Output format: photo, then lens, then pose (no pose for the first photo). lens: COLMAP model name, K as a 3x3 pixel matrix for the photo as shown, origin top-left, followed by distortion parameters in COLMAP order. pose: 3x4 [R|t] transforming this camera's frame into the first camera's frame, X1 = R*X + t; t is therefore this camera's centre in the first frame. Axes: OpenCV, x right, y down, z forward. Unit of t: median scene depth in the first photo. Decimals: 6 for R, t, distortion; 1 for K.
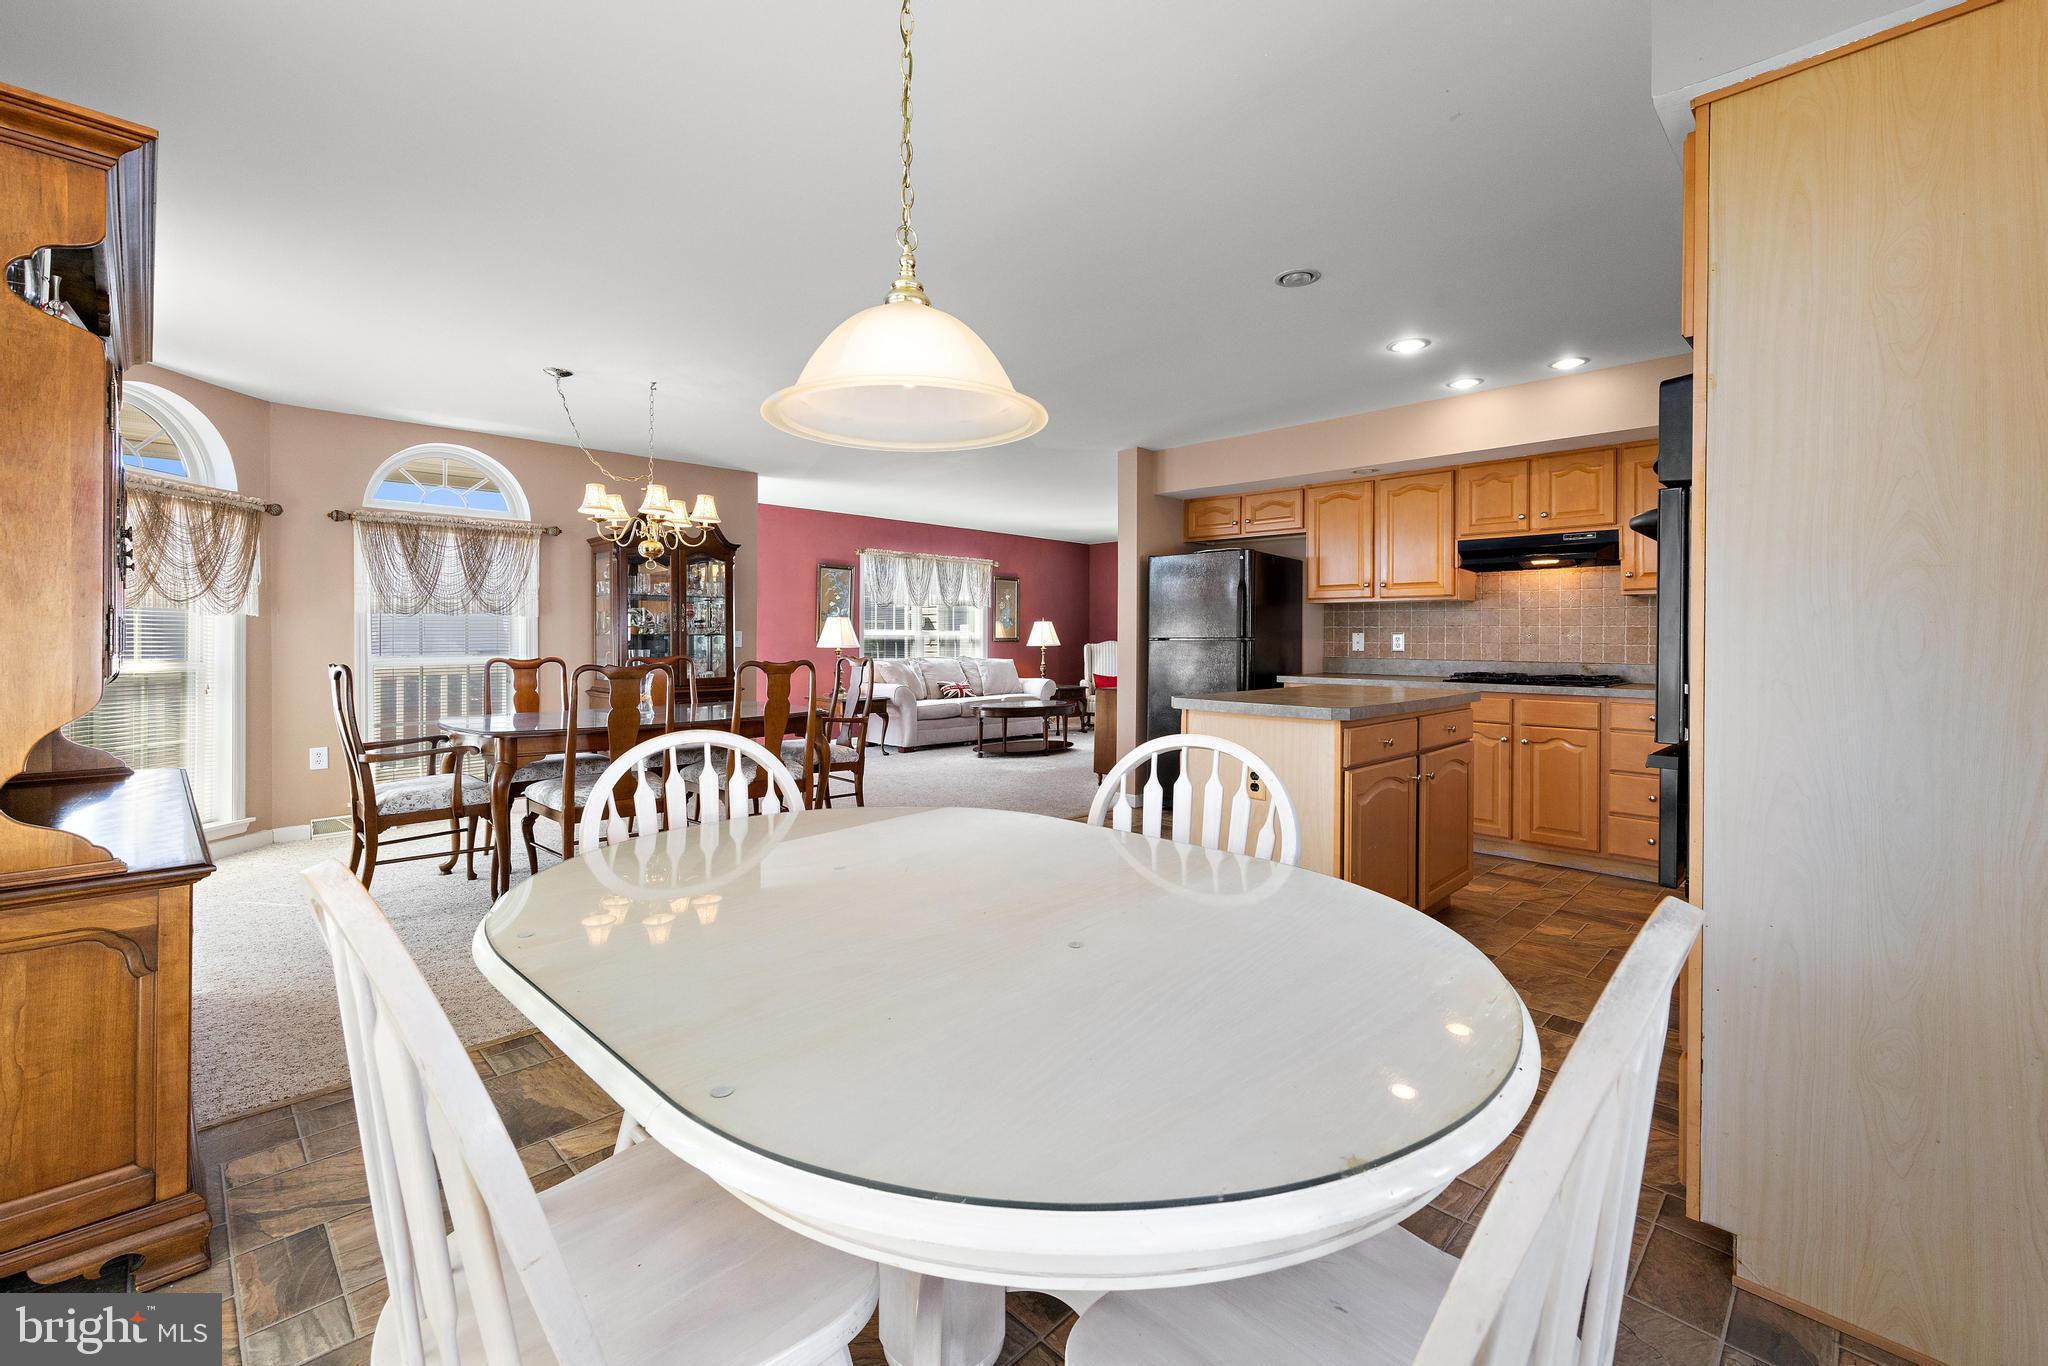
lens RADIAL K [[856.4, 0, 1031.1], [0, 856.4, 641.8], [0, 0, 1]] dist [0.006619, -0.000730]
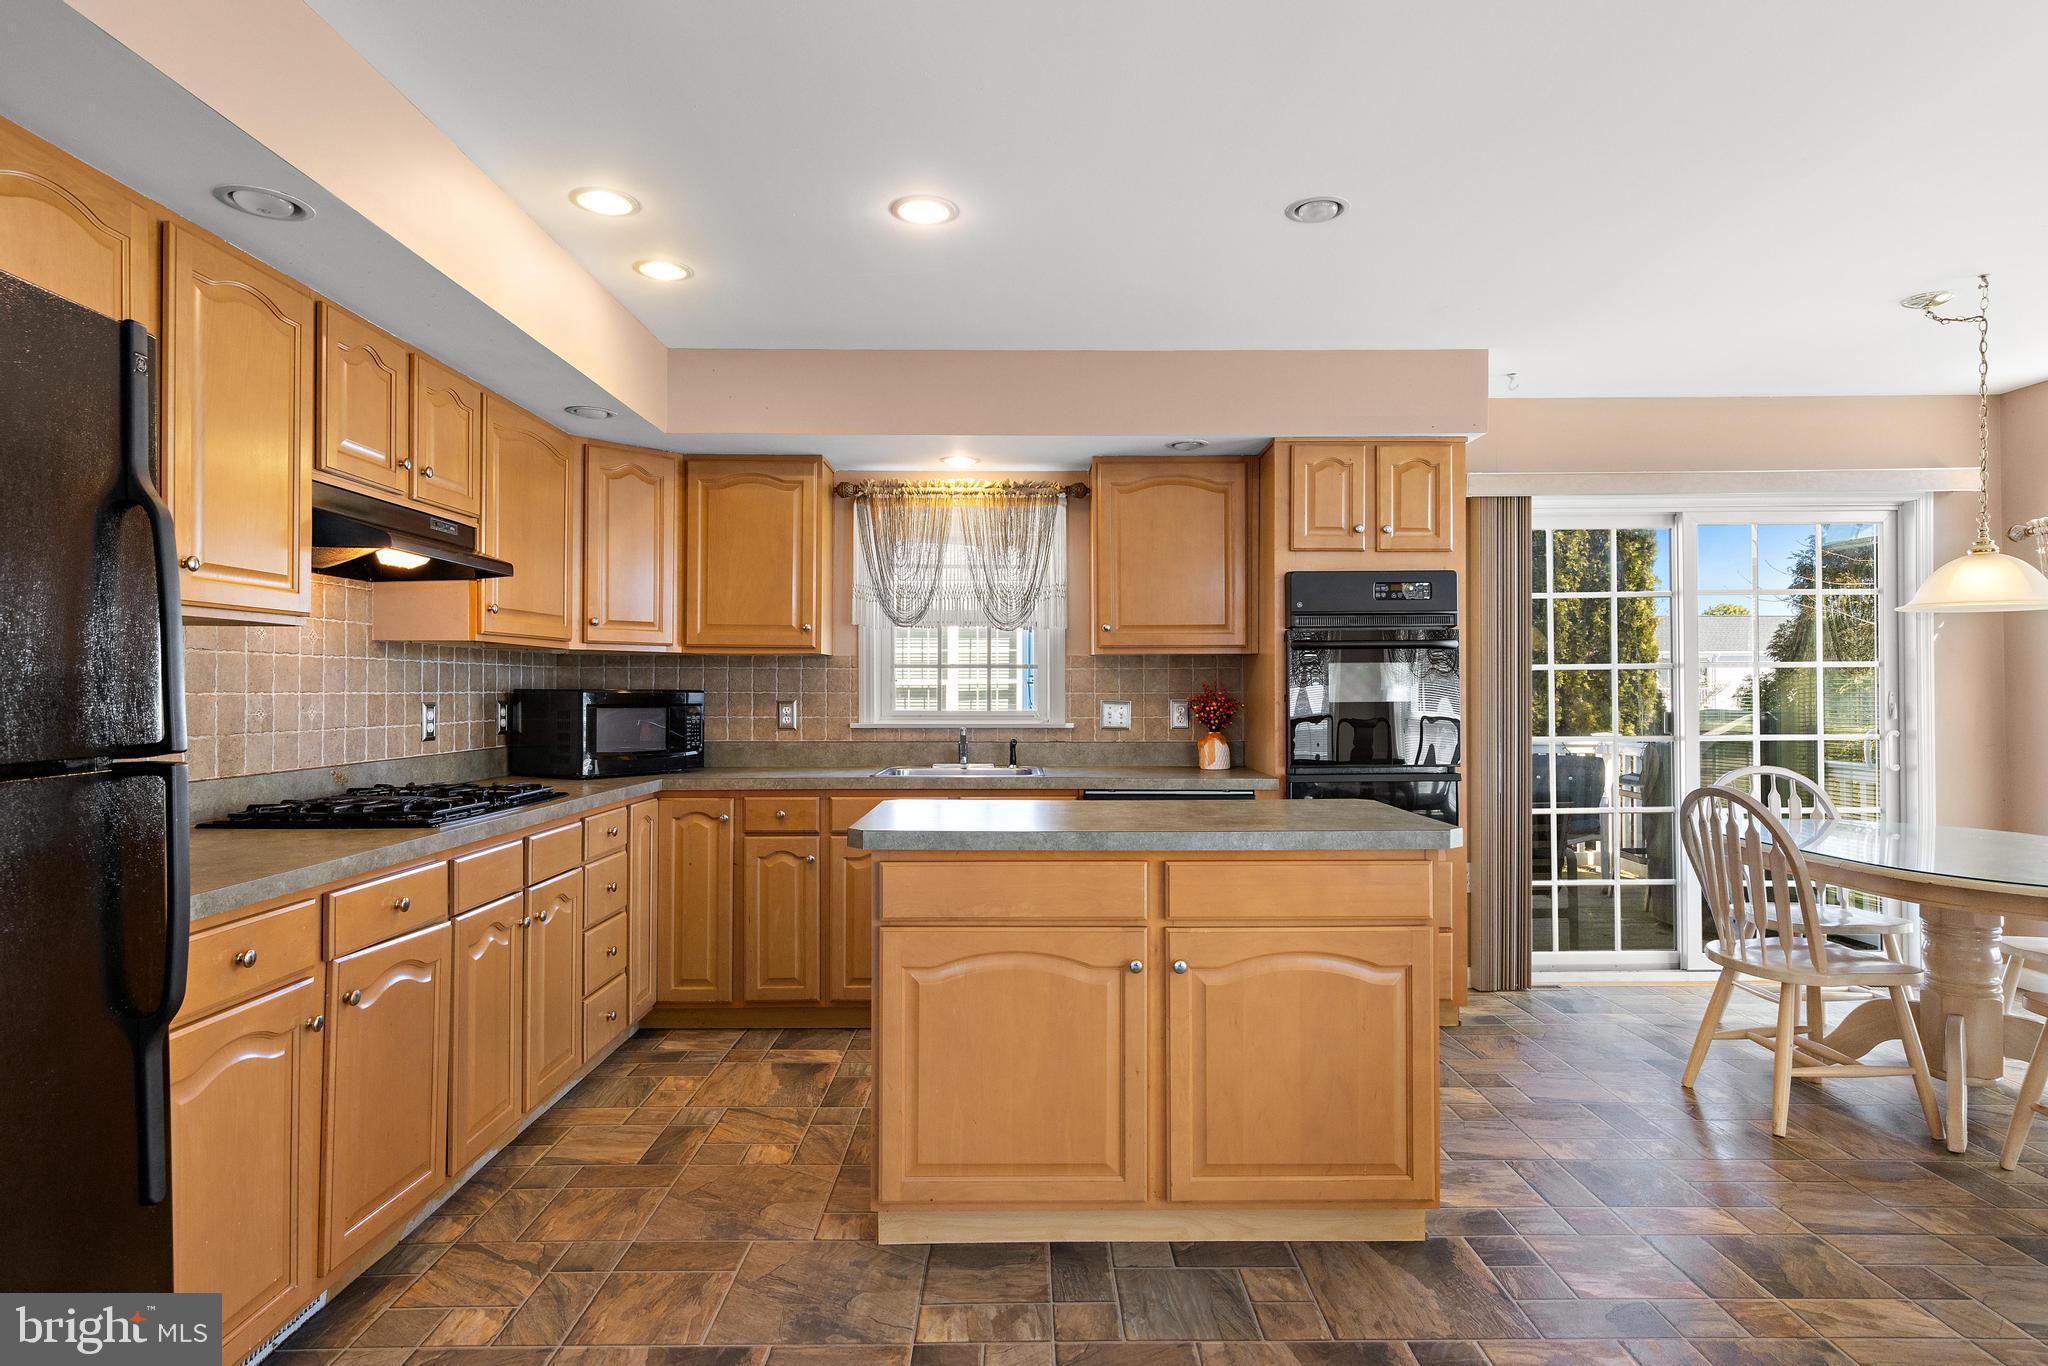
lens RADIAL K [[1117.9, 0, 1031.3], [0, 1117.9, 682.1], [0, 0, 1]] dist [0.006202, 0.000380]
pose [[-0.710045, 0.001090, 0.704155, -0.093520], [0.003008, 0.999994, 0.001485, -0.020930], [-0.704150, 0.003173, -0.710044, 1.006316]]
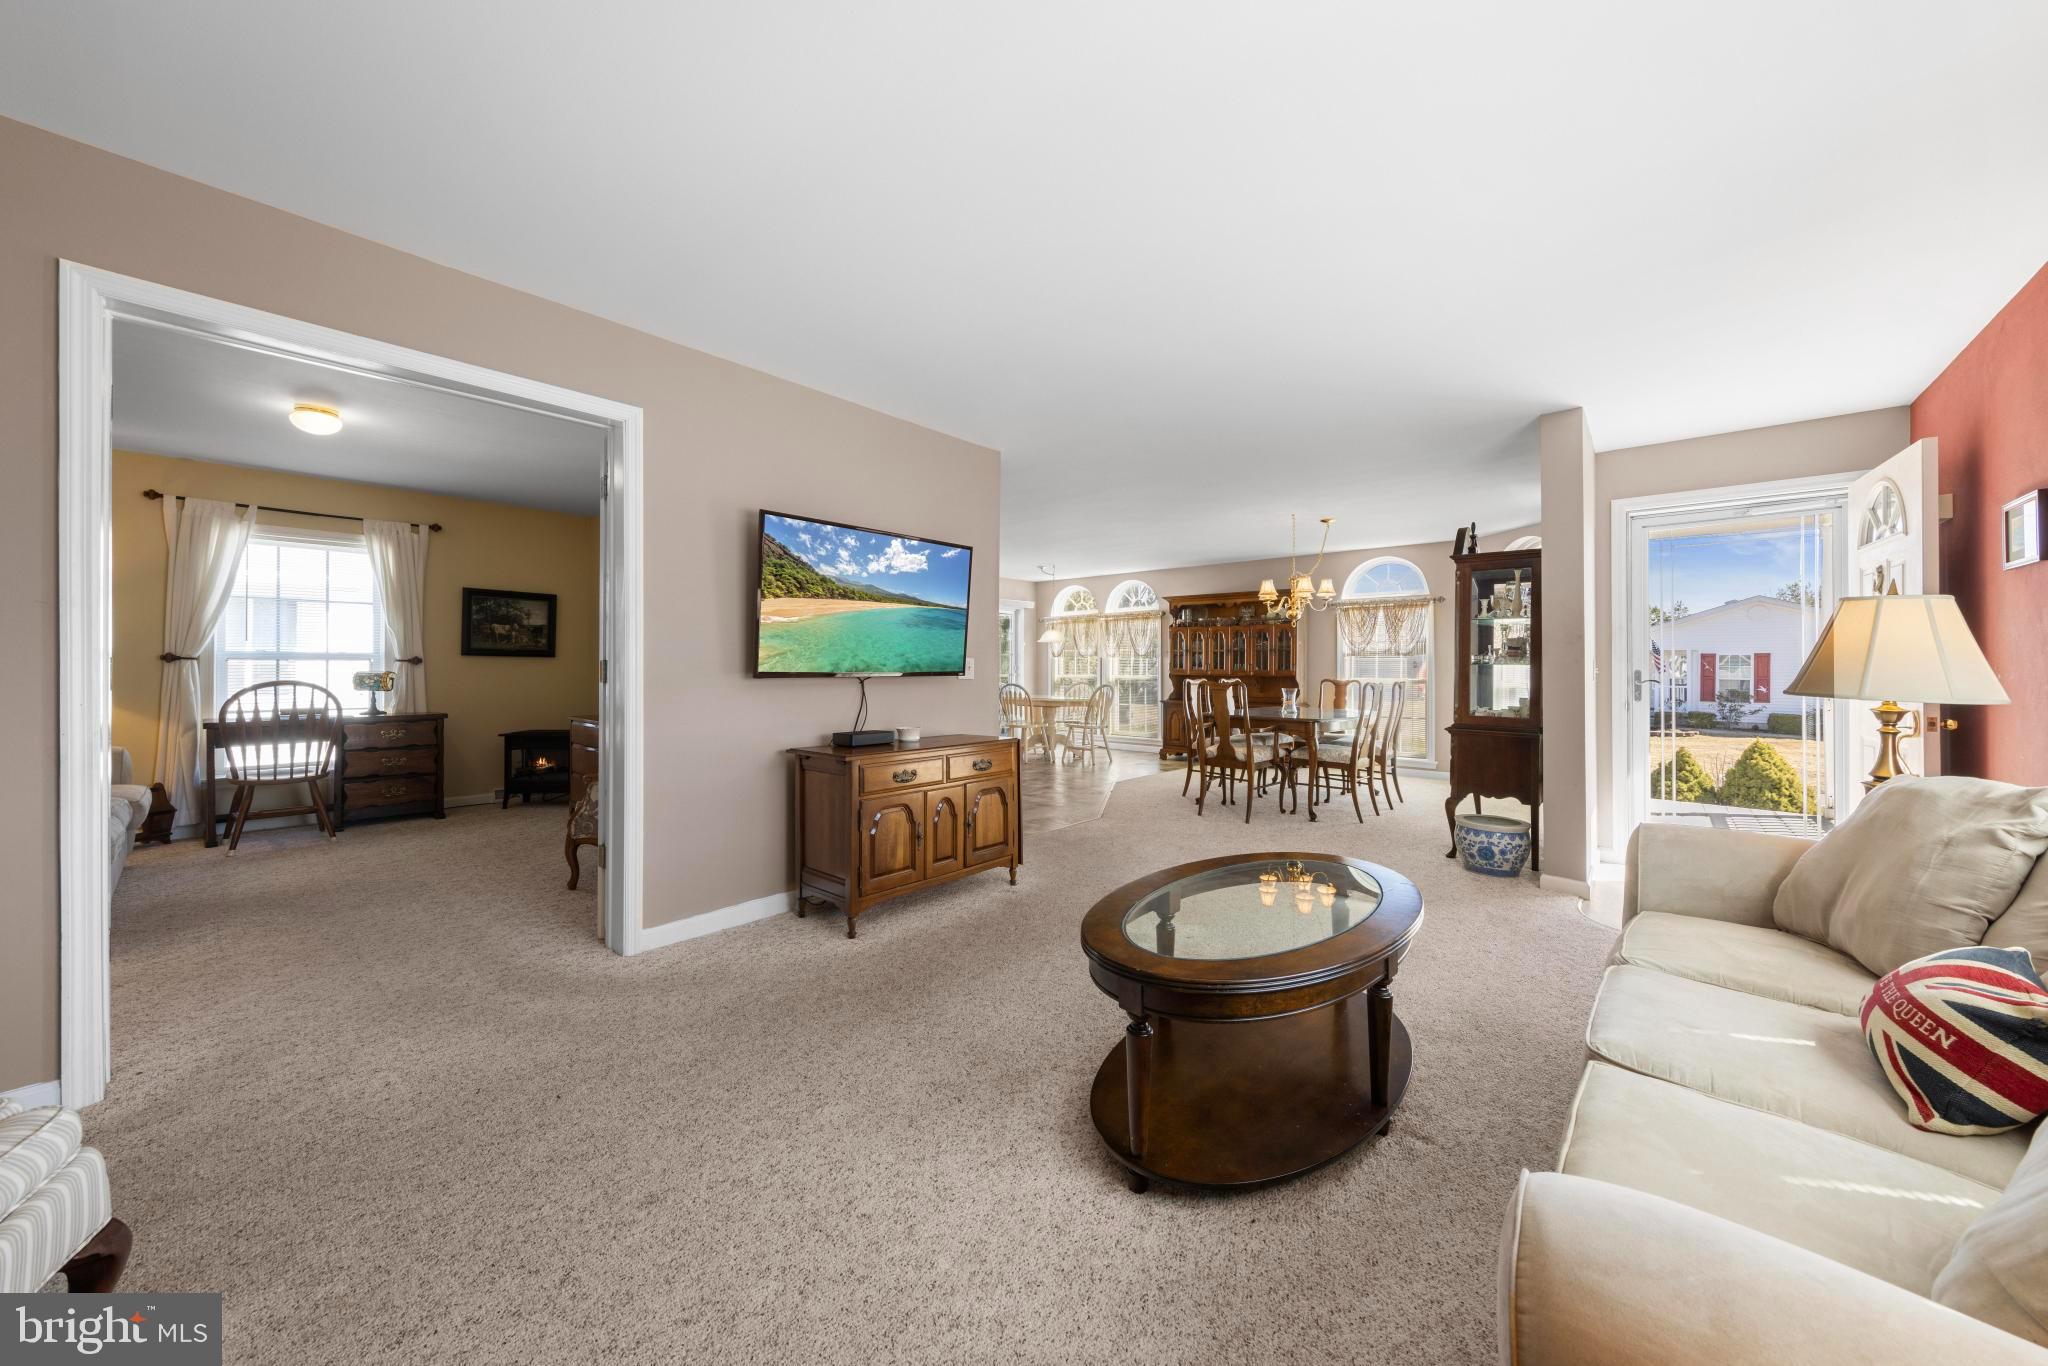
lens RADIAL K [[710.3, 0, 1029.2], [0, 710.3, 666.4], [0, 0, 1]] dist [-0.001414, -0.000399]
pose [[-0.998060, -0.008022, -0.061736, 0.123735], [-0.008204, 0.999963, 0.002698, -0.004748], [0.061712, 0.003199, -0.998089, 1.866585]]
